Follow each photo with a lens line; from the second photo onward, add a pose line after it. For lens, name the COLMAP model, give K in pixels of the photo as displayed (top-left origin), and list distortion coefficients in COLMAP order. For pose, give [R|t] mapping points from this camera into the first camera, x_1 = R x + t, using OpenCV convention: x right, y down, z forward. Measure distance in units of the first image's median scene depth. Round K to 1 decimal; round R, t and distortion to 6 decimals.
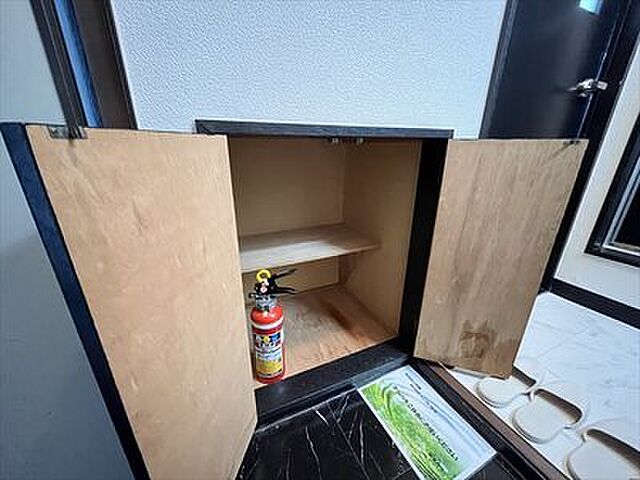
lens RADIAL K [[254.0, 0, 317.8], [0, 254.0, 239.4], [0, 0, 1]] dist [-0.001723, -0.000065]
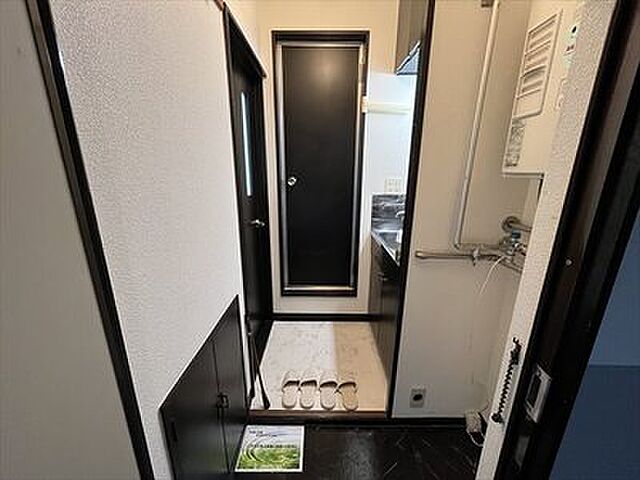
lens RADIAL K [[254.0, 0, 319.5], [0, 254.0, 239.9], [0, 0, 1]] dist [-0.001723, -0.000065]
pose [[0.428008, -0.234154, 0.872915, -0.628199], [0.303144, 0.947096, 0.105415, -0.707100], [-0.851418, 0.219500, 0.476347, -0.409585]]
